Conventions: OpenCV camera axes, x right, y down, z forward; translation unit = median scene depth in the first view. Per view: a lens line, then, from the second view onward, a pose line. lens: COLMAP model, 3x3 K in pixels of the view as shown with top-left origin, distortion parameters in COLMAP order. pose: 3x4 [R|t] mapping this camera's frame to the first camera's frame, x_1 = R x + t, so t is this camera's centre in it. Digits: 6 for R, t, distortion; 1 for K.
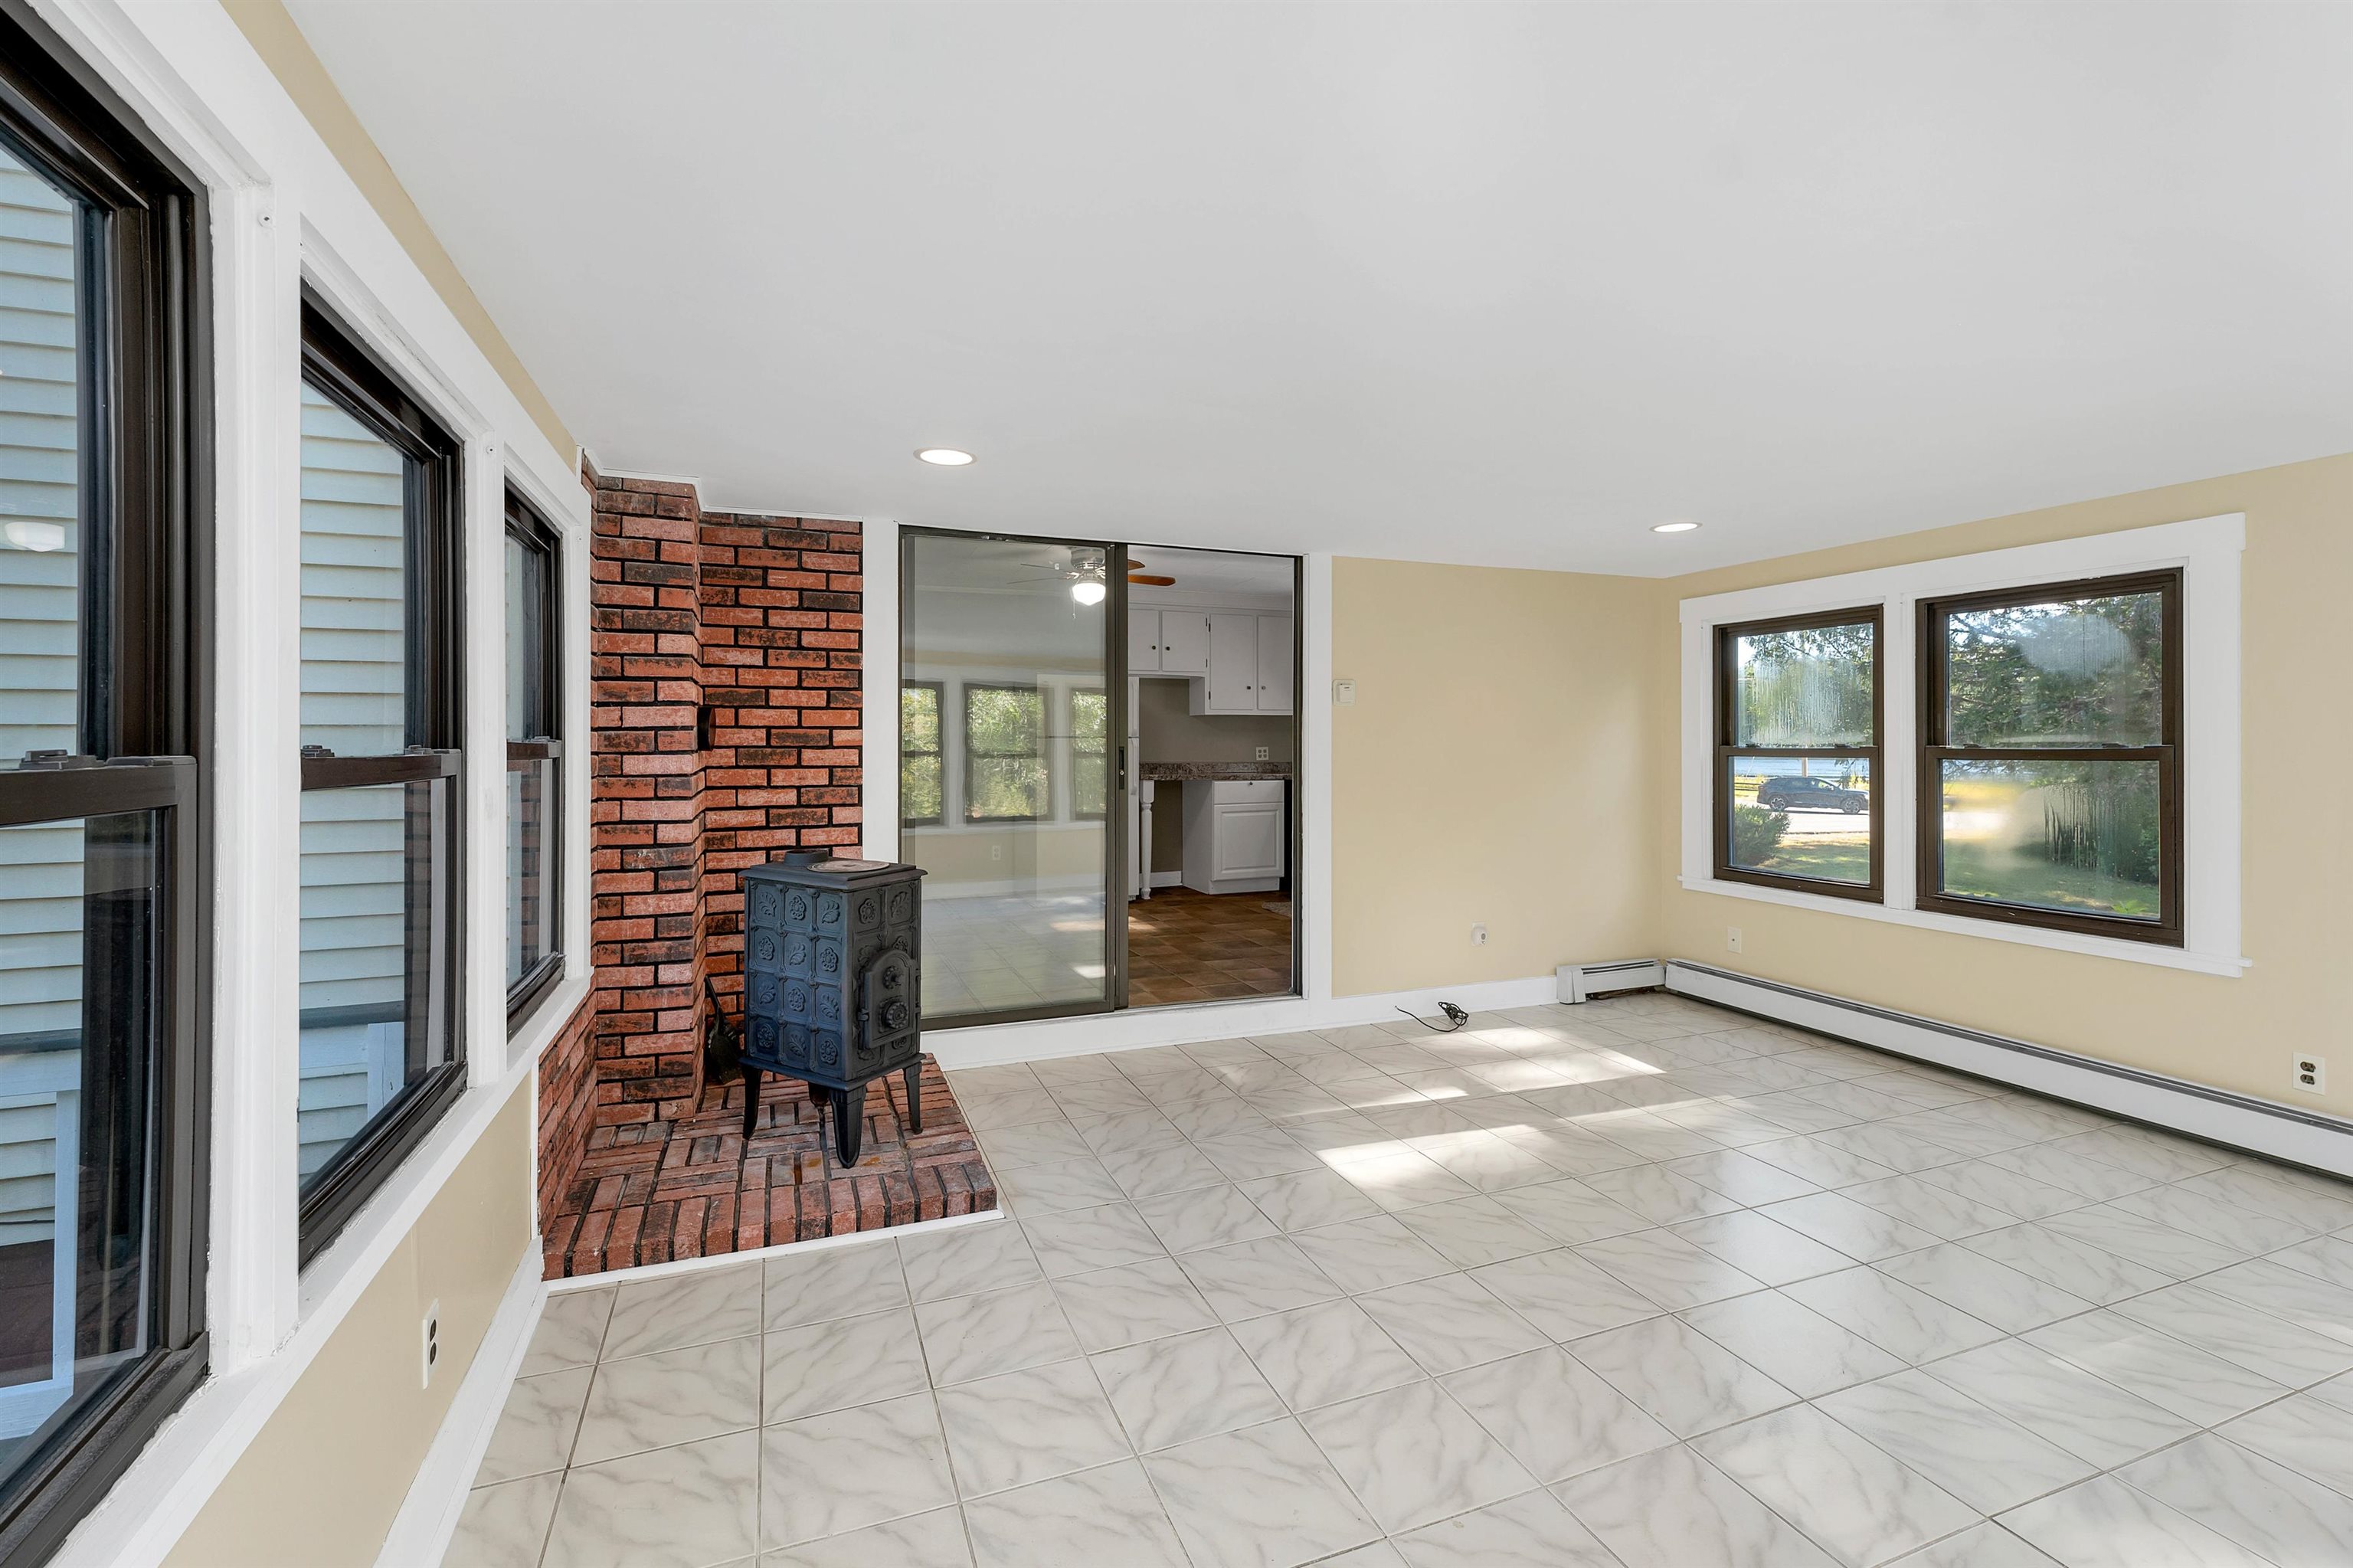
lens RADIAL K [[991.8, 0, 1174.0], [0, 991.8, 760.6], [0, 0, 1]] dist [-0.001586, 0.000450]
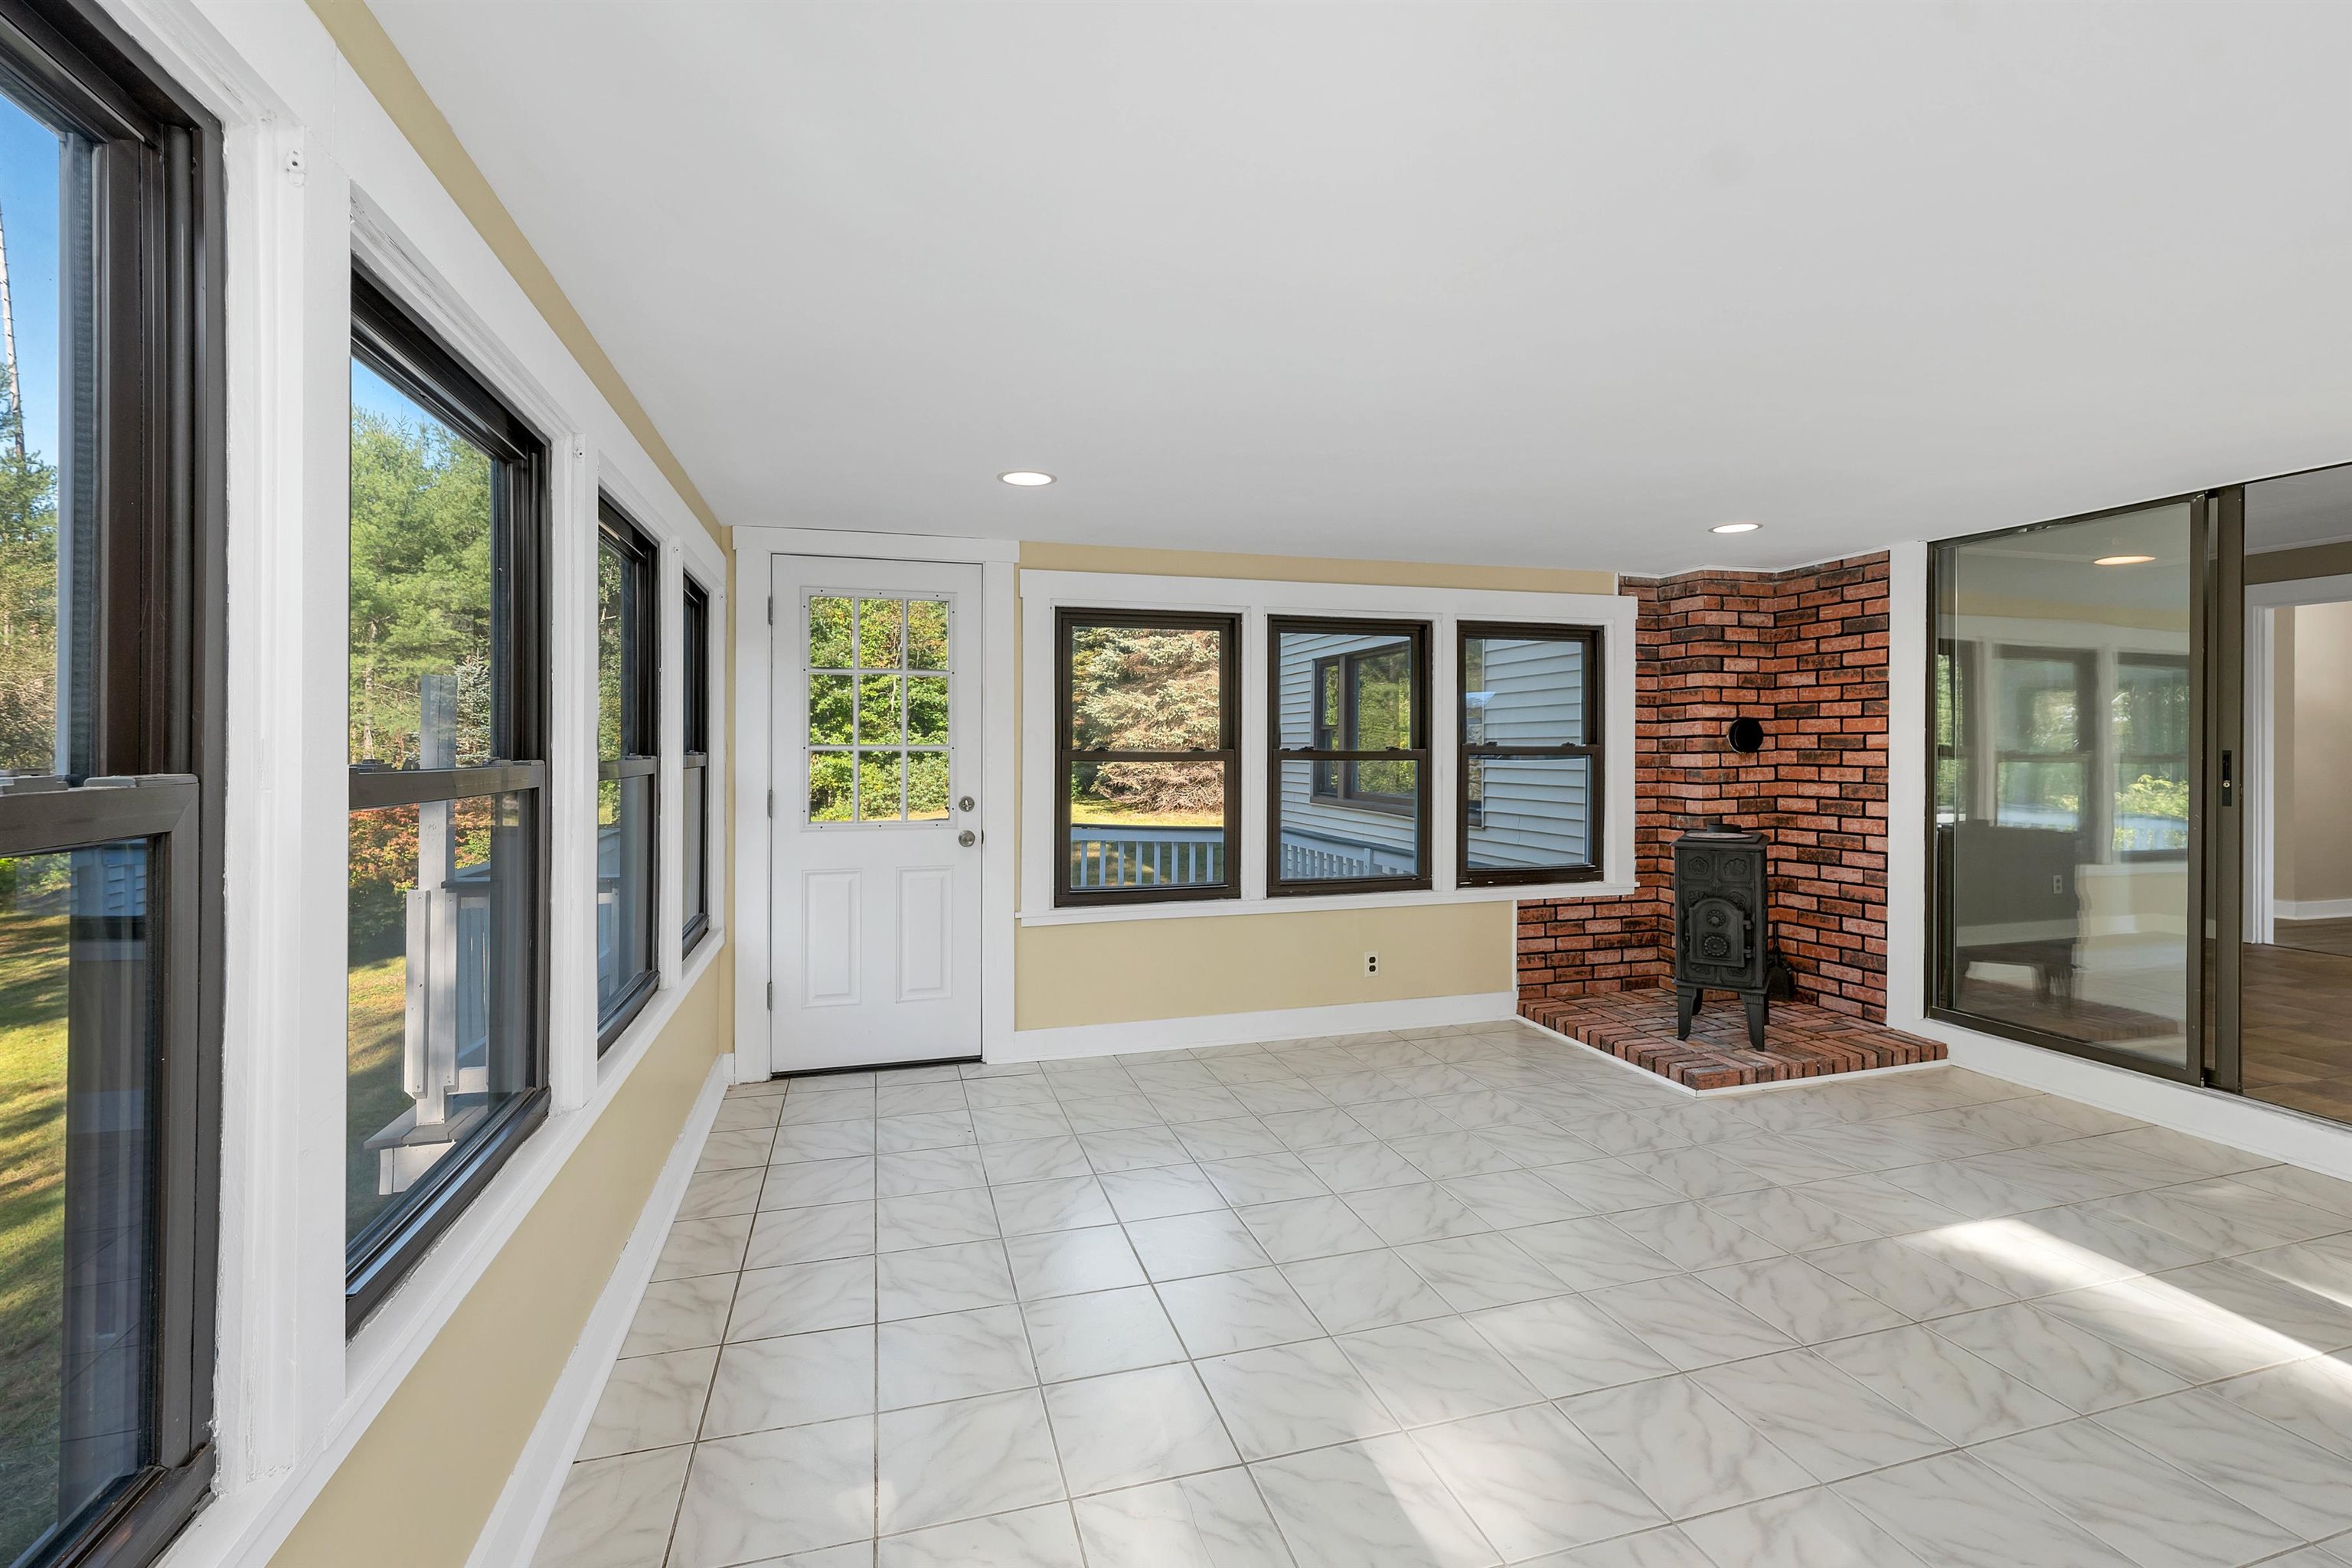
lens RADIAL K [[980.2, 0, 1172.6], [0, 980.2, 781.0], [0, 0, 1]] dist [0.001982, -0.000187]
pose [[-0.064099, 0.034971, -0.997331, 0.874509], [-0.016823, 0.999206, 0.036118, -0.004923], [0.997802, 0.019093, -0.063460, 0.266476]]
